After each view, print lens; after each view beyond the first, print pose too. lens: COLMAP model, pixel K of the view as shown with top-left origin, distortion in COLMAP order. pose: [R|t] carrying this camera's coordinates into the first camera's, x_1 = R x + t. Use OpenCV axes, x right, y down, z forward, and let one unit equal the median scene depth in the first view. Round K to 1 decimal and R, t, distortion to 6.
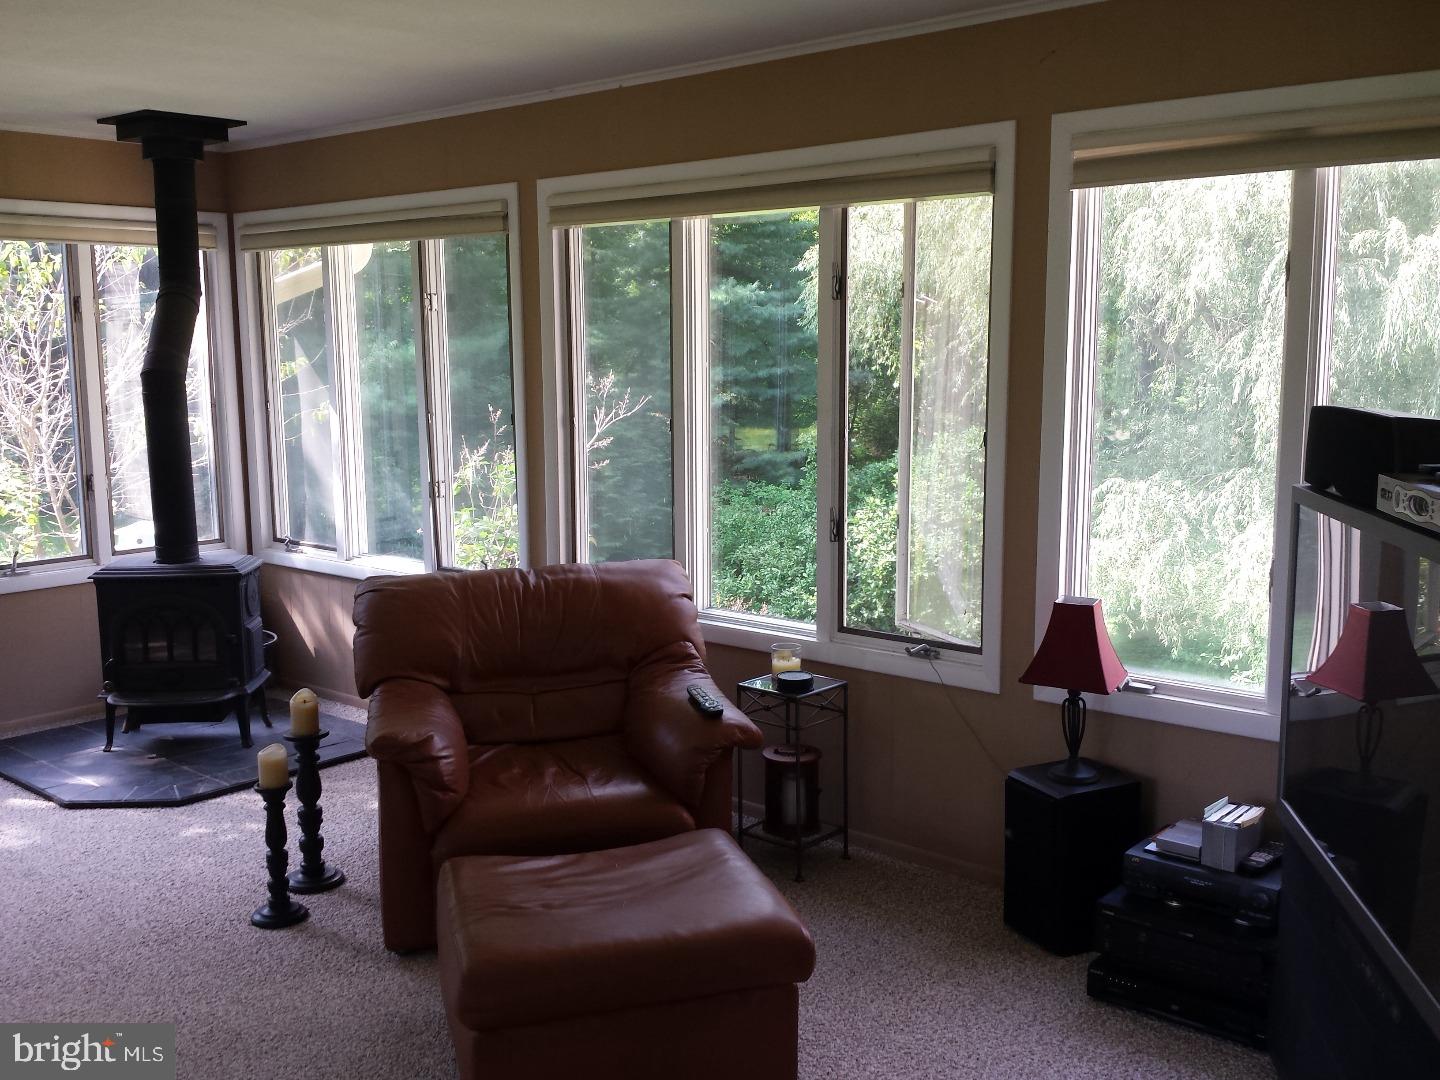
lens RADIAL K [[1298.8, 0, 720.0], [0, 1298.8, 540.0], [0, 0, 1]] dist [0.119838, -0.311393]
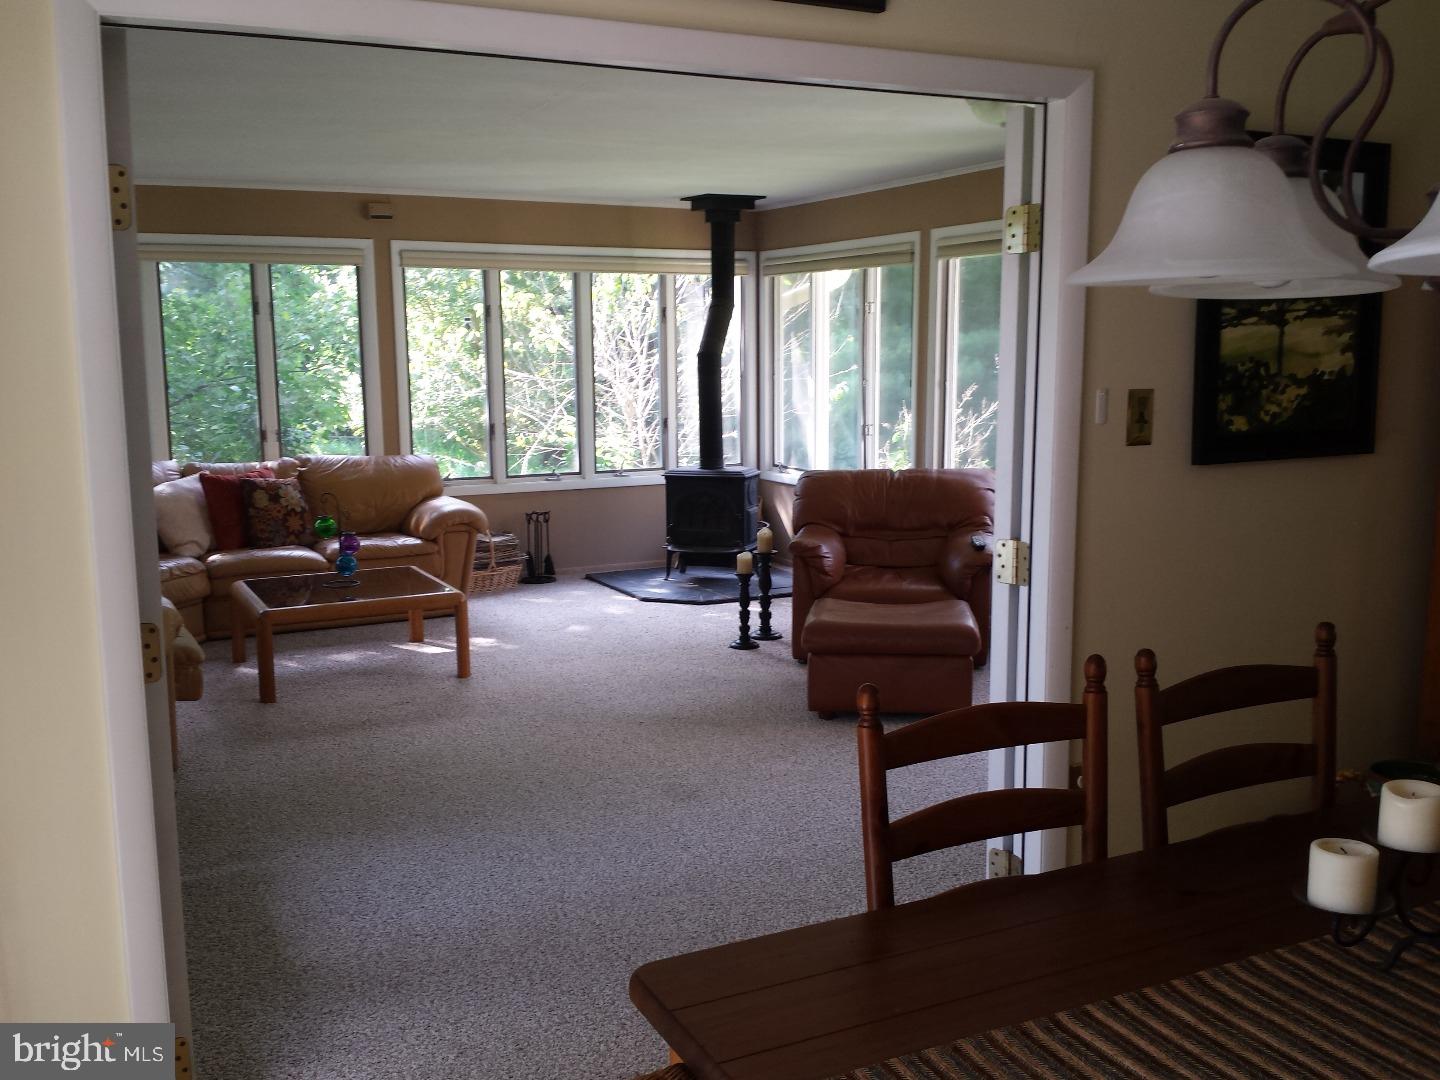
lens RADIAL K [[1298.8, 0, 720.0], [0, 1298.8, 540.0], [0, 0, 1]] dist [0.119838, -0.311393]
pose [[0.916336, 0.057873, -0.396206, 0.244083], [-0.055991, 0.998298, 0.016326, 0.076805], [0.396476, 0.007223, 0.918017, -0.484177]]
